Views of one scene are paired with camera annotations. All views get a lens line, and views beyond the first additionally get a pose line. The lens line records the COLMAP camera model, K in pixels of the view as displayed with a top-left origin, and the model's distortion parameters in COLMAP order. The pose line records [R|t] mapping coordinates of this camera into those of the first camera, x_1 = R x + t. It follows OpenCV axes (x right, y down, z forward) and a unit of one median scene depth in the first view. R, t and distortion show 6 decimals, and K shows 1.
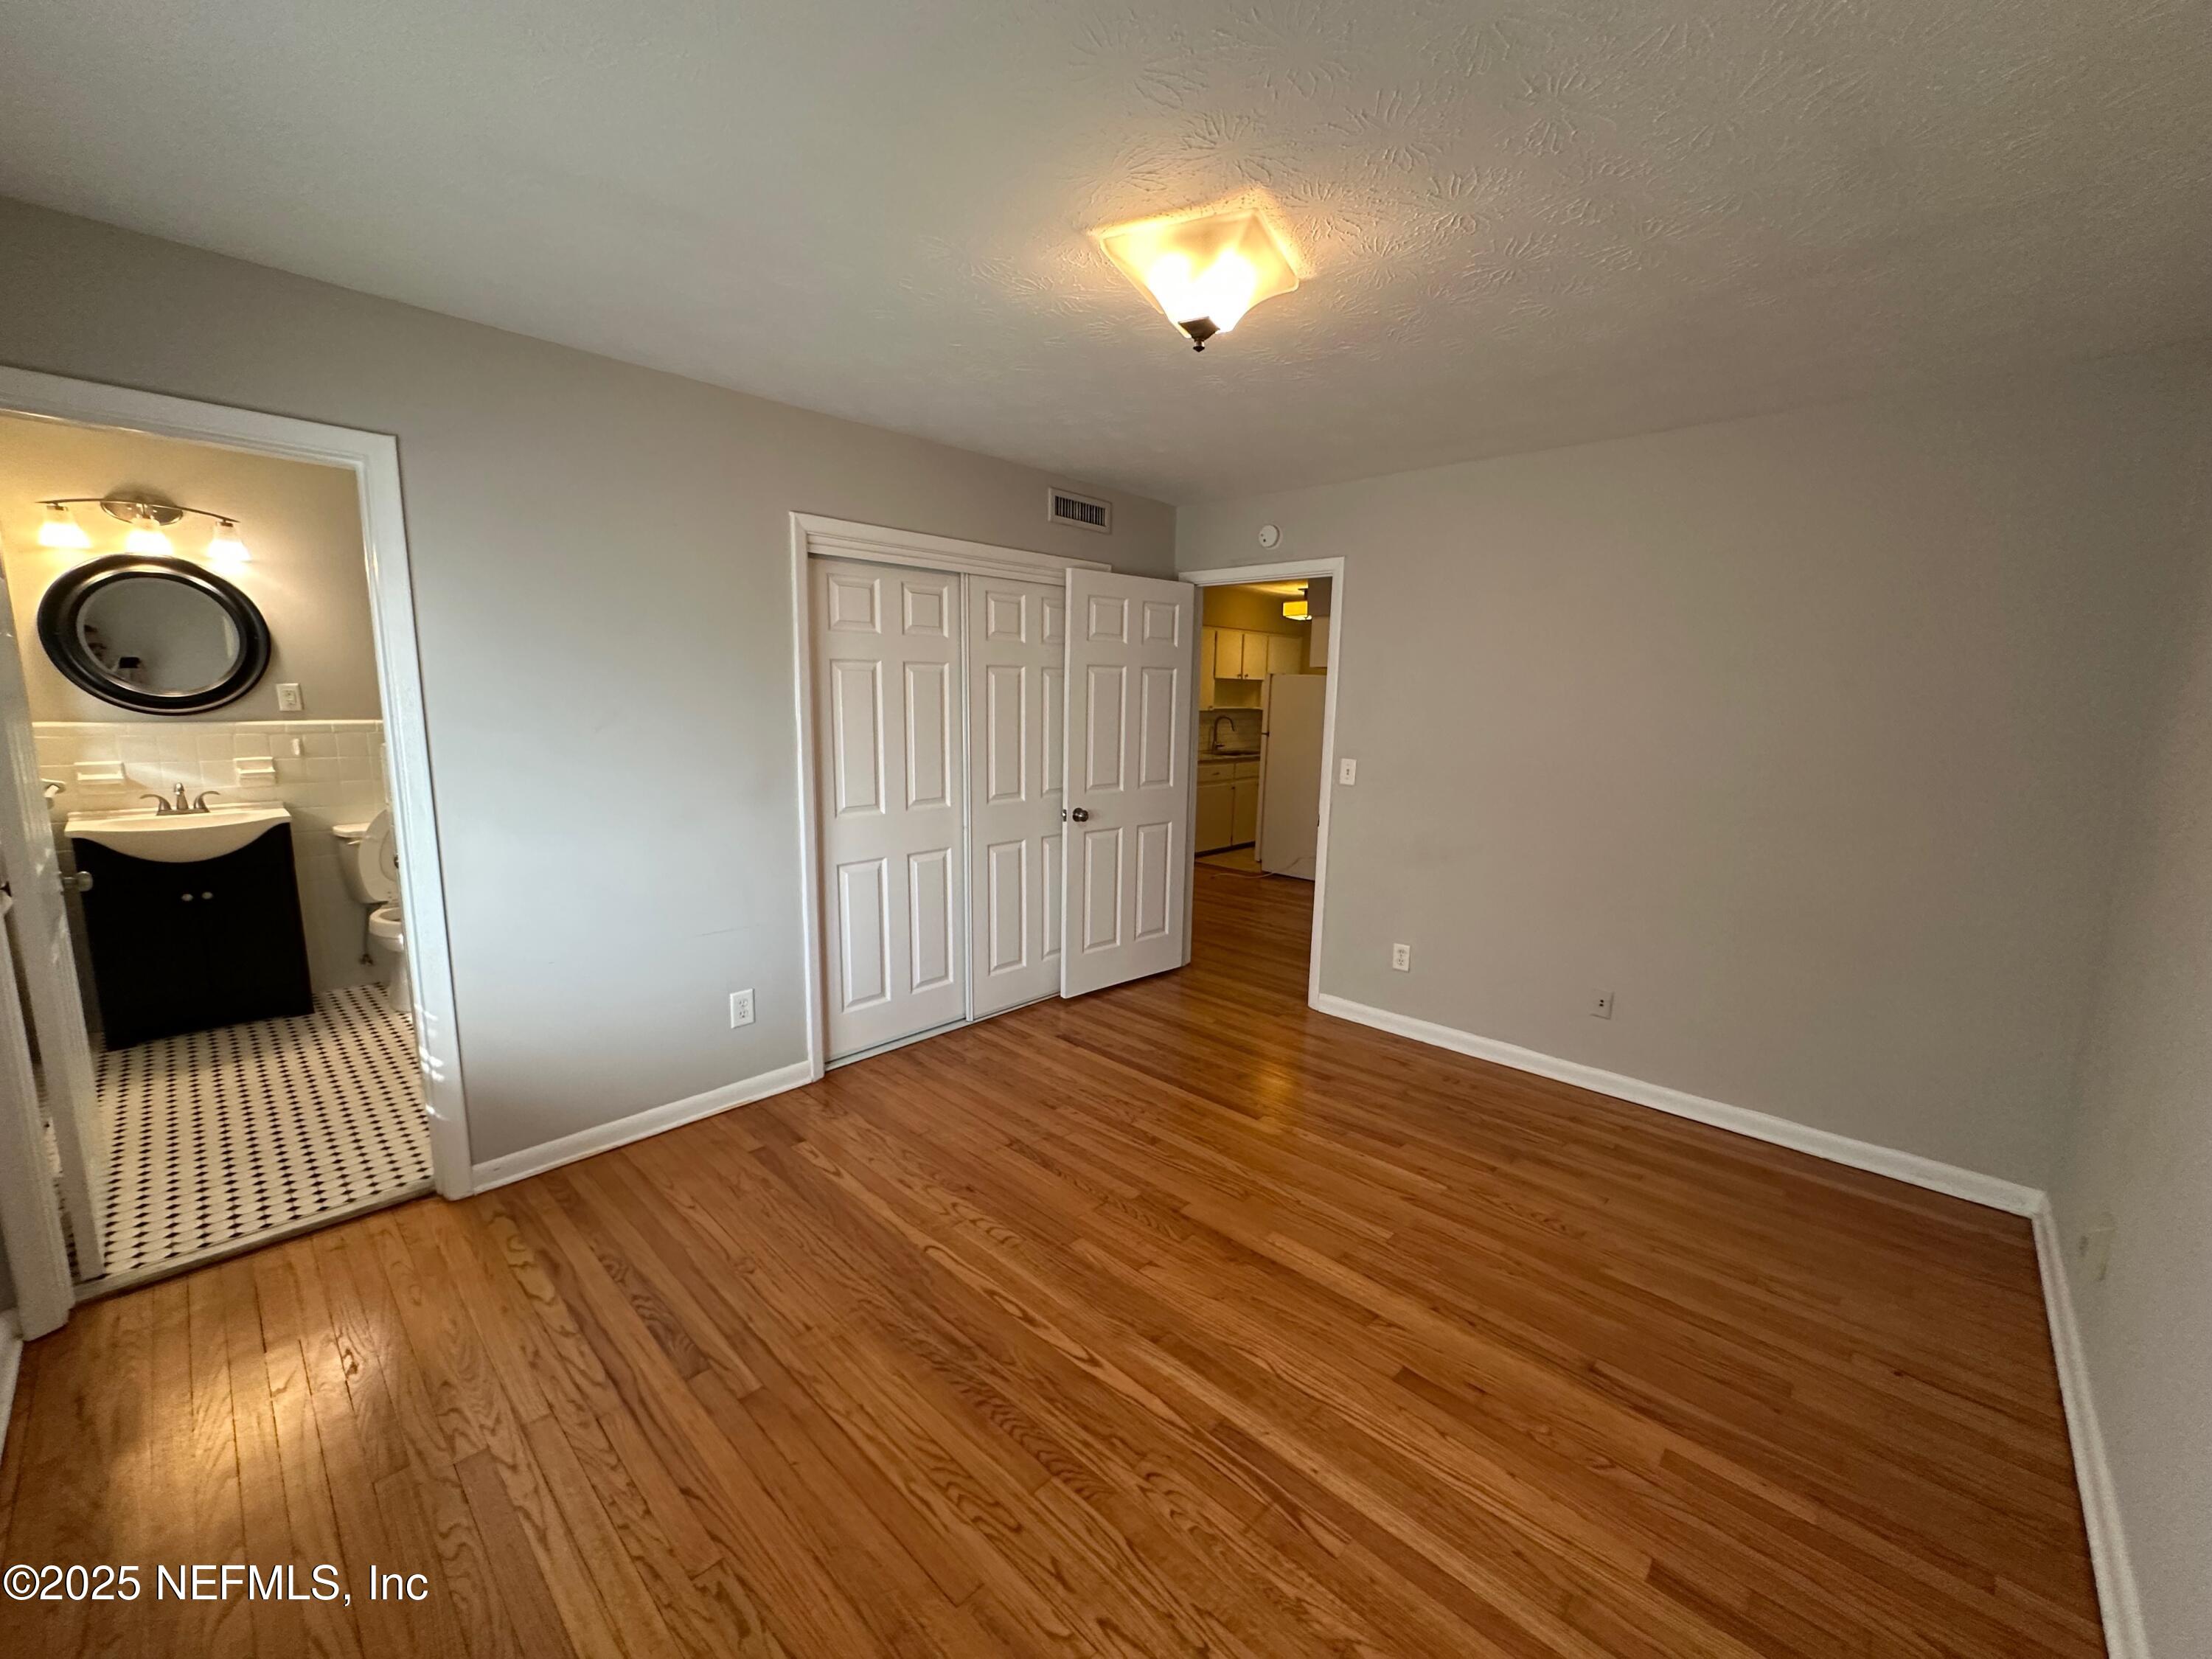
lens RADIAL K [[882.2, 0, 1103.7], [0, 882.2, 832.5], [0, 0, 1]] dist [-0.006339, 0.001639]
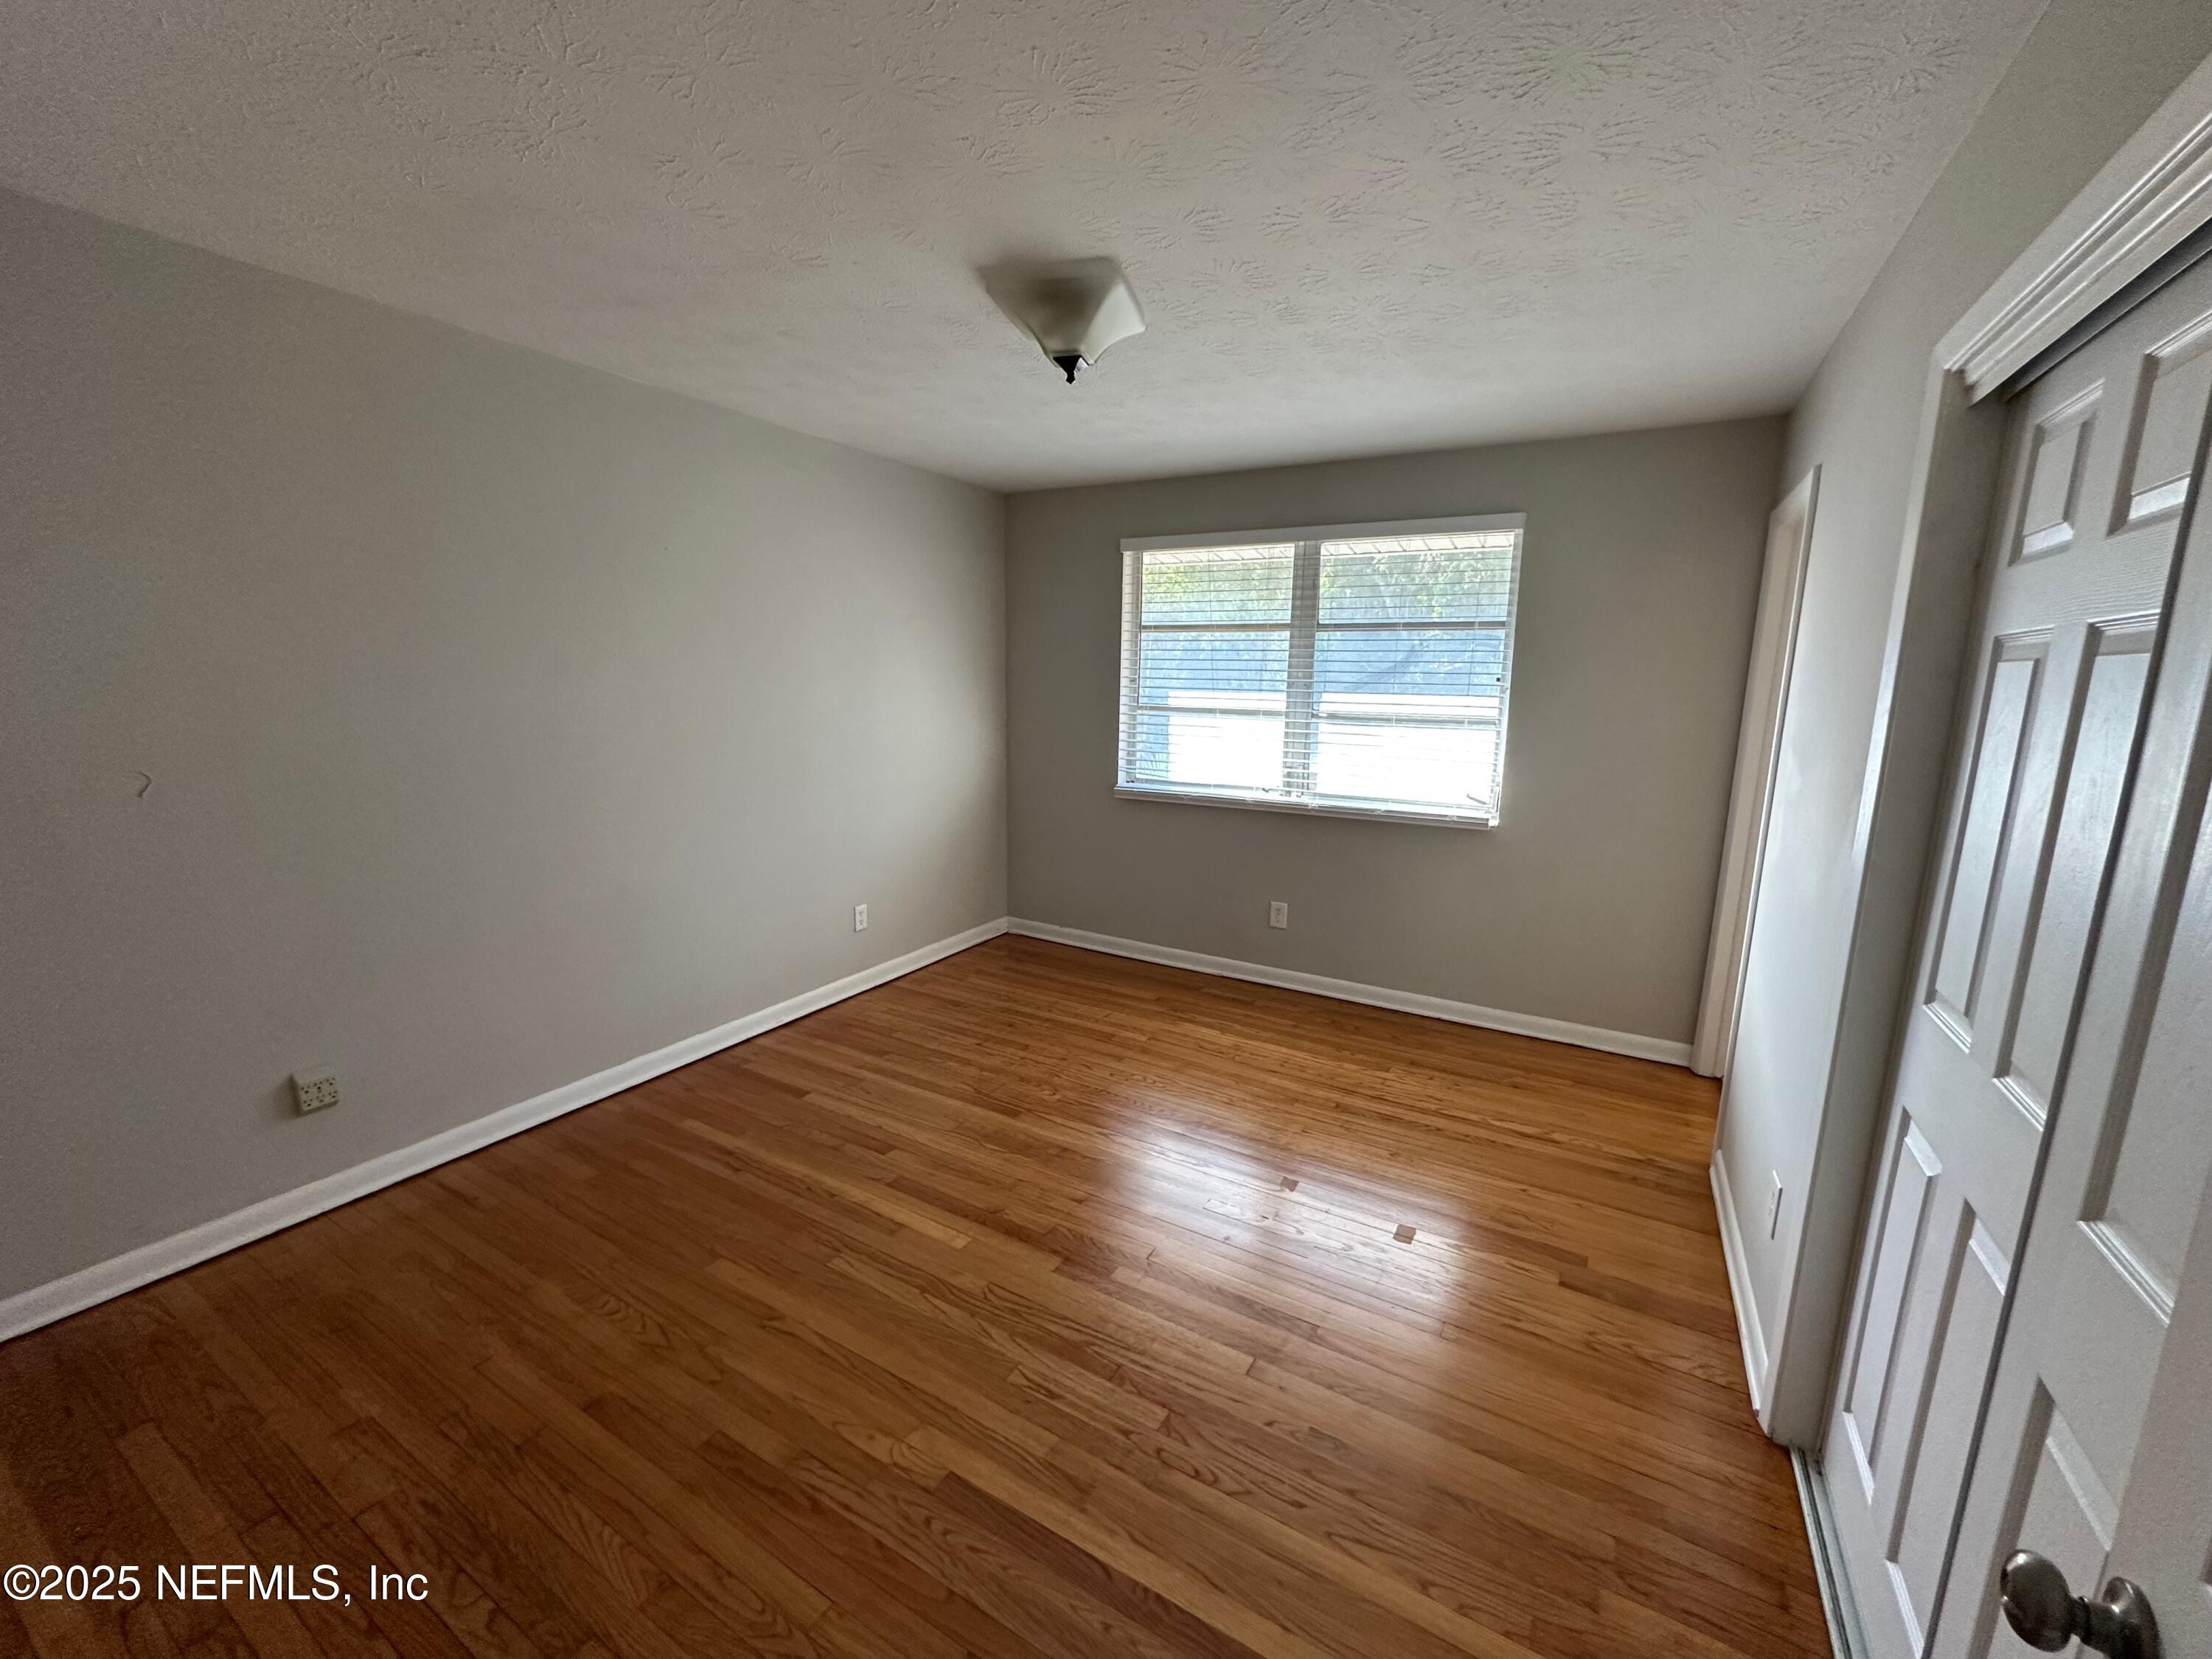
lens RADIAL K [[882.2, 0, 1106.1], [0, 882.2, 834.2], [0, 0, 1]] dist [-0.006339, 0.001639]
pose [[-0.972374, 0.004740, -0.233380, 0.205058], [-0.075038, 0.940382, 0.331741, -0.224676], [0.221038, 0.340088, -0.914047, 1.380329]]
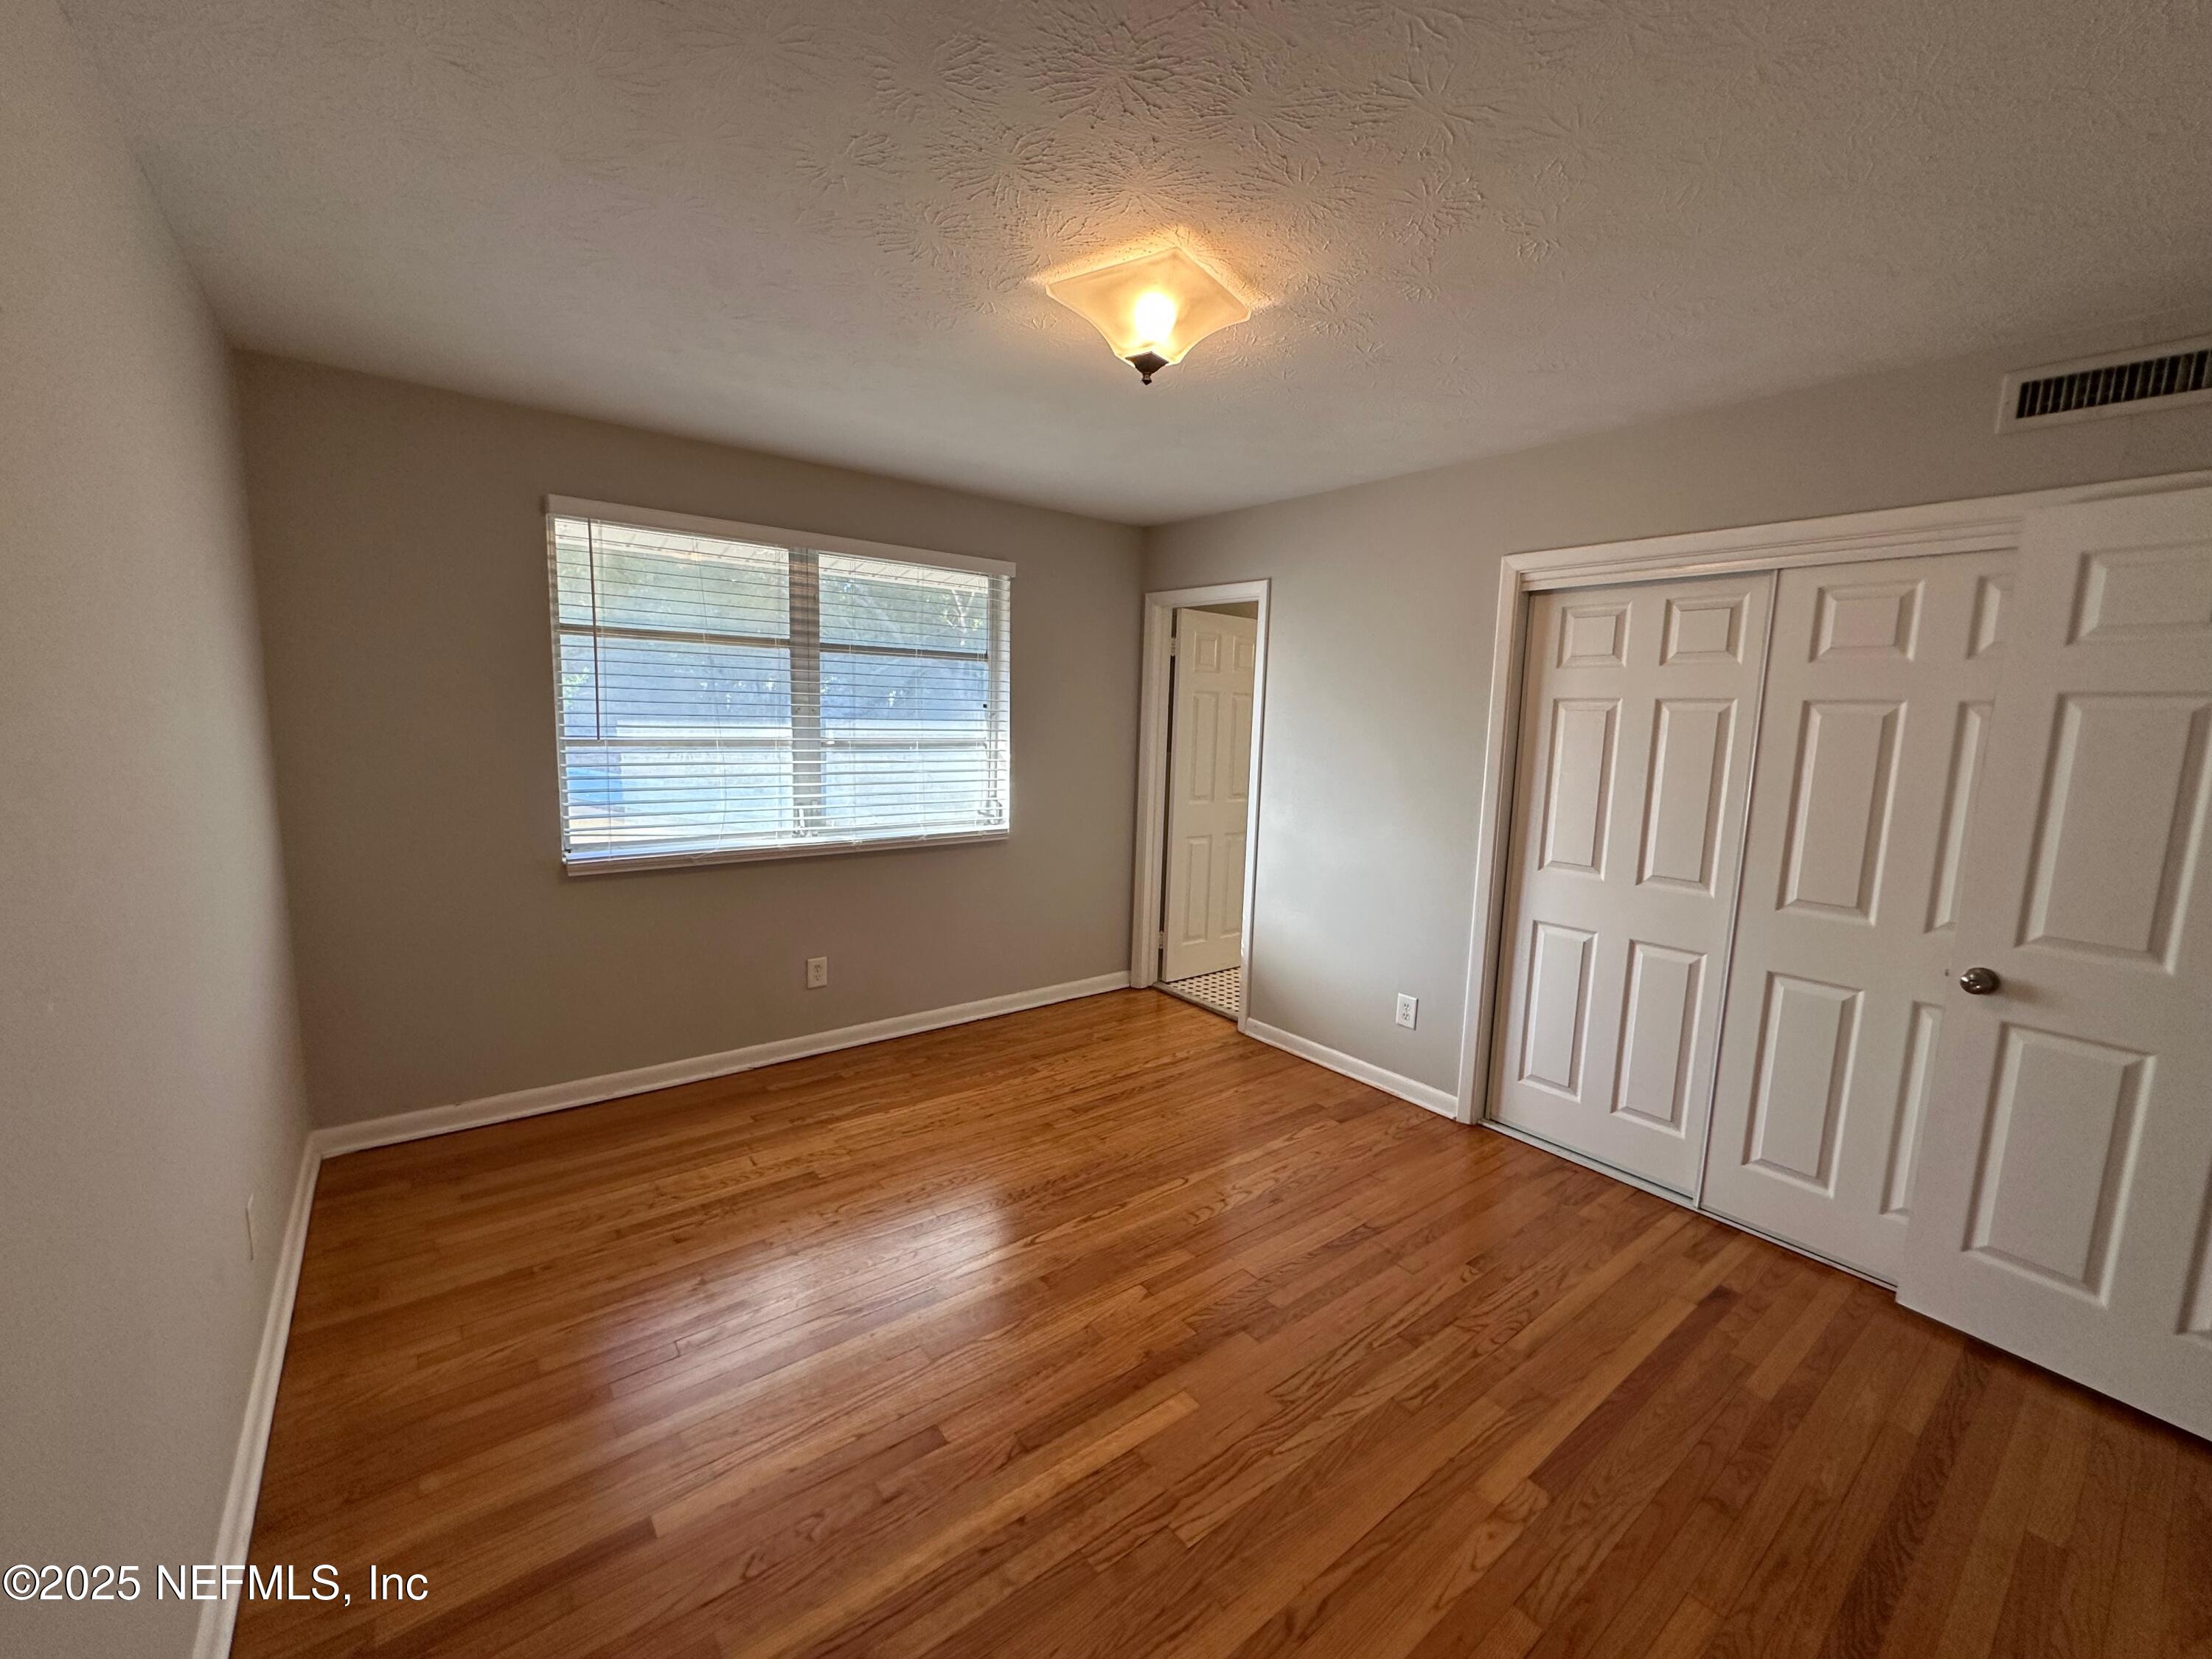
lens RADIAL K [[882.2, 0, 1107.6], [0, 882.2, 834.1], [0, 0, 1]] dist [-0.006339, 0.001639]
pose [[-0.149308, 0.110532, -0.982593, 0.720588], [-0.196333, 0.970632, 0.139020, -0.099372], [0.969103, 0.213672, -0.123223, 0.722078]]
